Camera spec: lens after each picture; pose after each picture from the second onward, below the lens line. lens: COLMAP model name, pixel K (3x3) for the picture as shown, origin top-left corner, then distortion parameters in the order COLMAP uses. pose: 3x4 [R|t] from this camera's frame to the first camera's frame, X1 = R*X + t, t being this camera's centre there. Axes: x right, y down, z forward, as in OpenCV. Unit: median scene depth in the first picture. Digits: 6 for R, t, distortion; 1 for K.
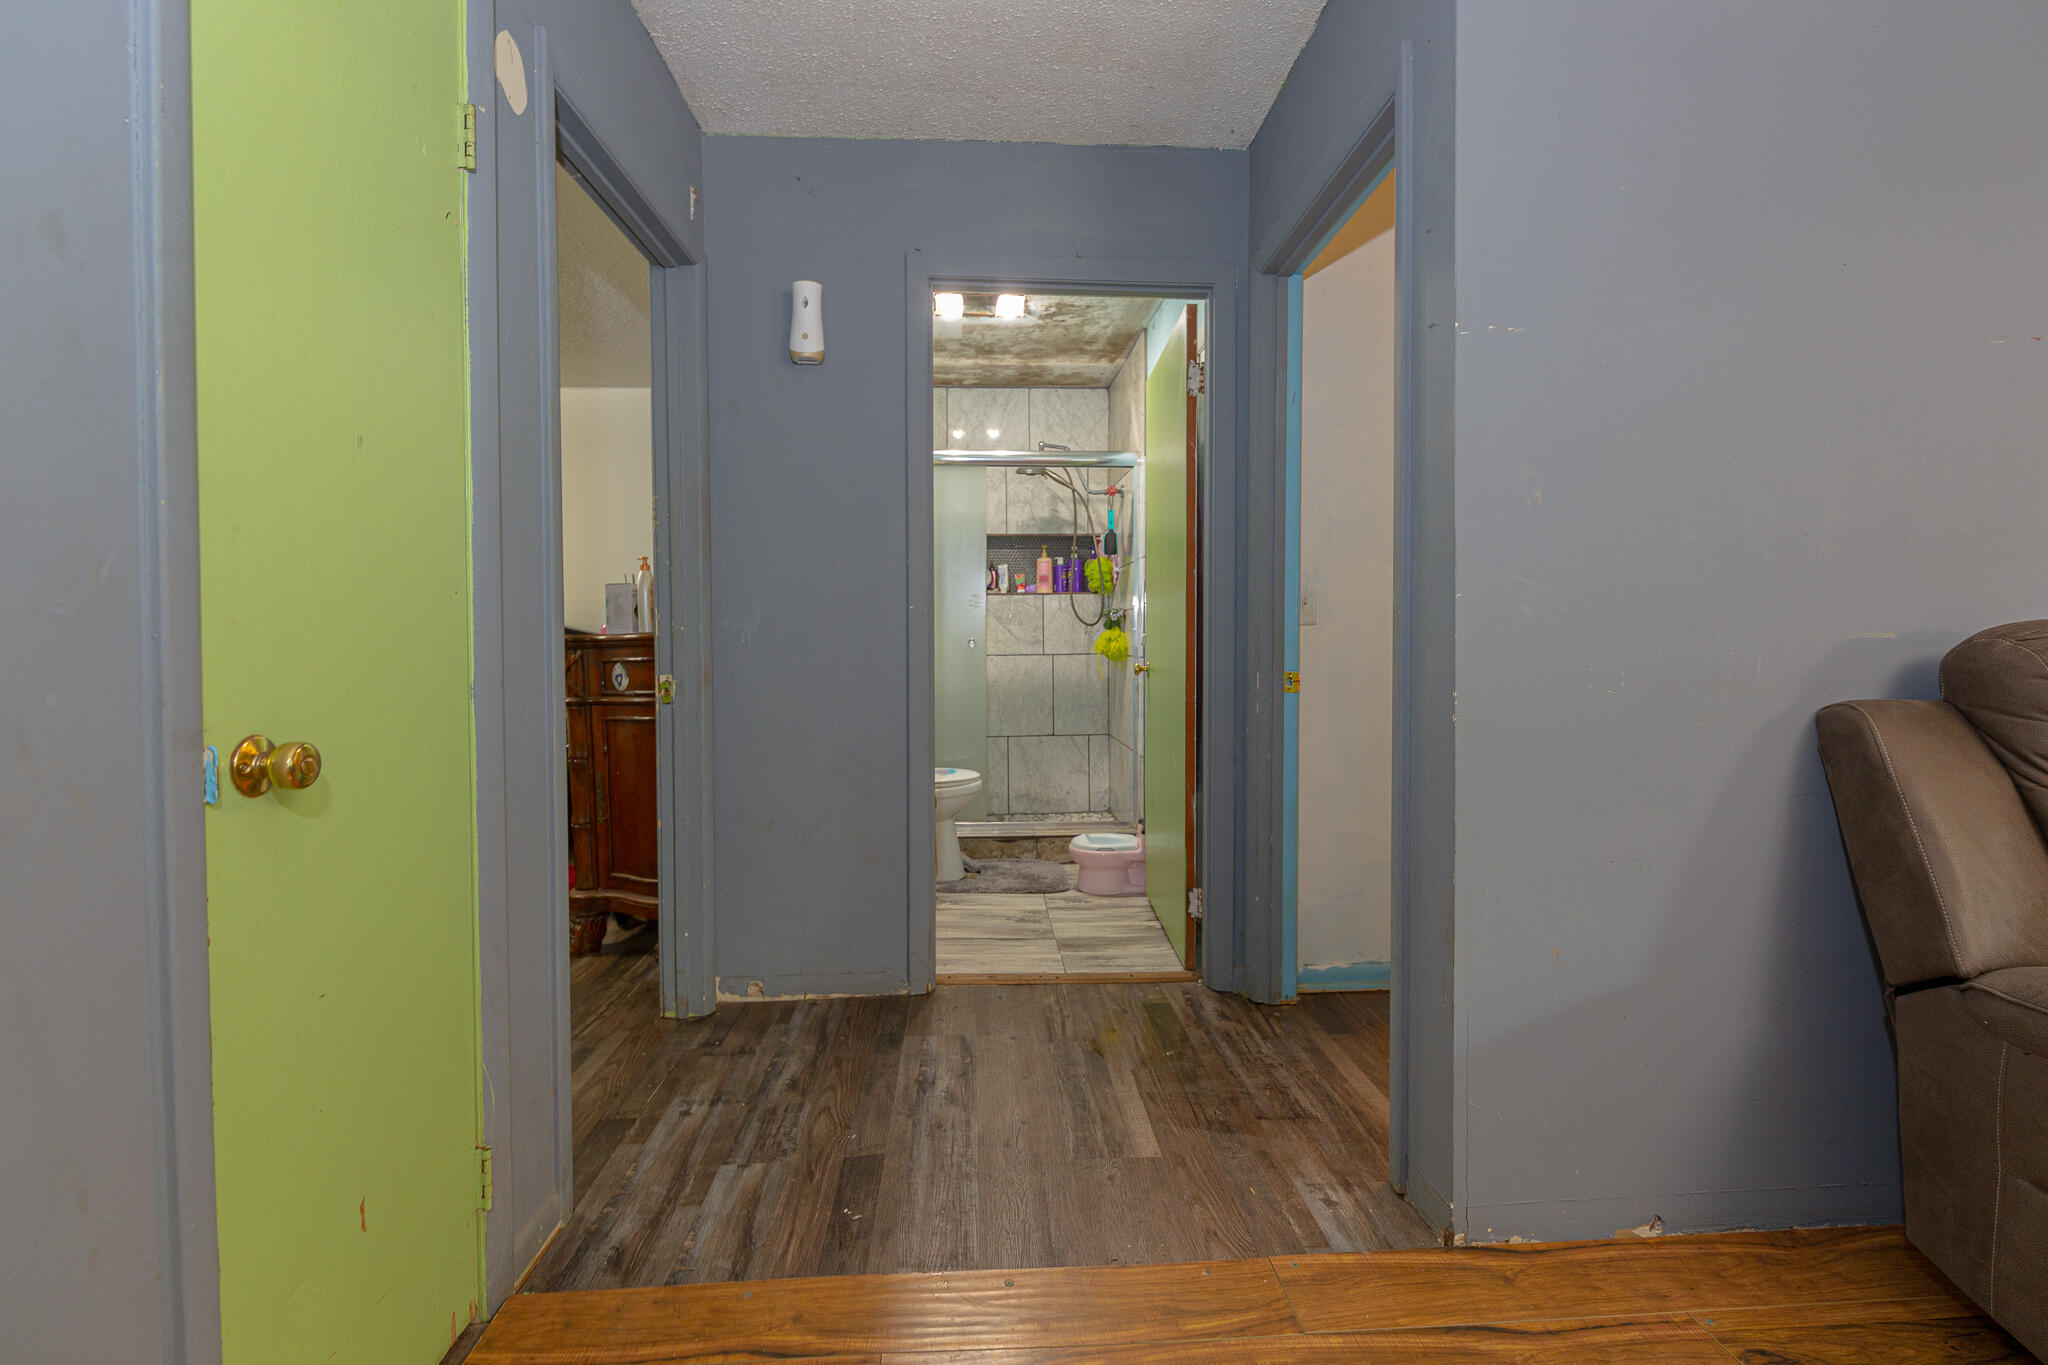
lens RADIAL K [[891.8, 0, 1018.0], [0, 891.8, 668.9], [0, 0, 1]] dist [-0.001049, -0.000162]
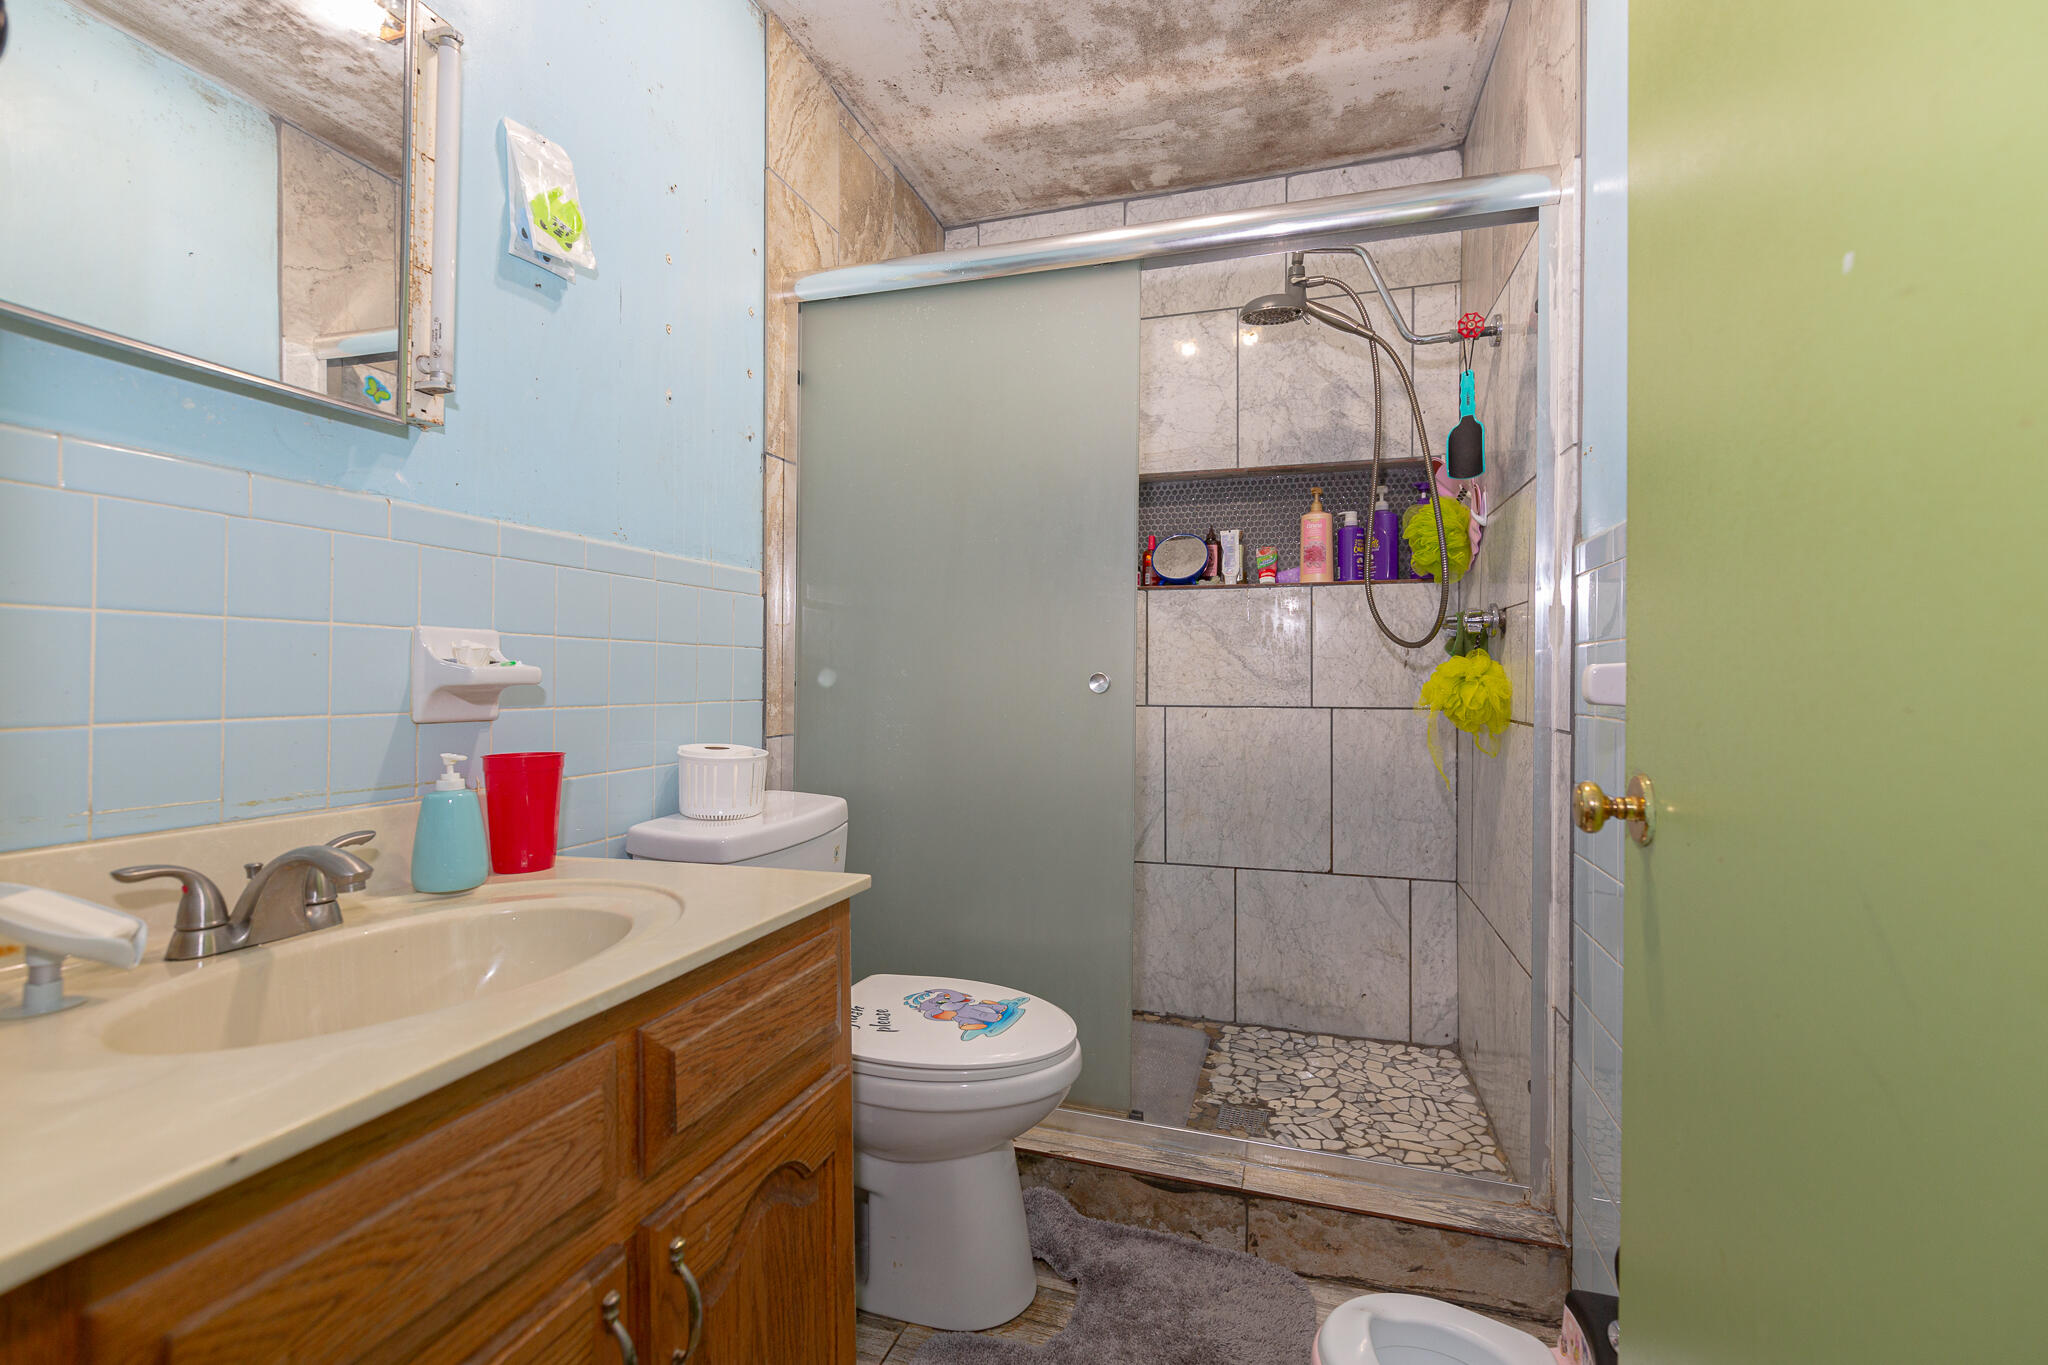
lens RADIAL K [[891.8, 0, 1018.0], [0, 891.8, 668.9], [0, 0, 1]] dist [-0.001049, -0.000162]
pose [[0.937364, 0.011277, -0.348170, 0.050021], [-0.024029, 0.999188, -0.032329, -0.018303], [0.347523, 0.038671, 0.936874, 0.502251]]
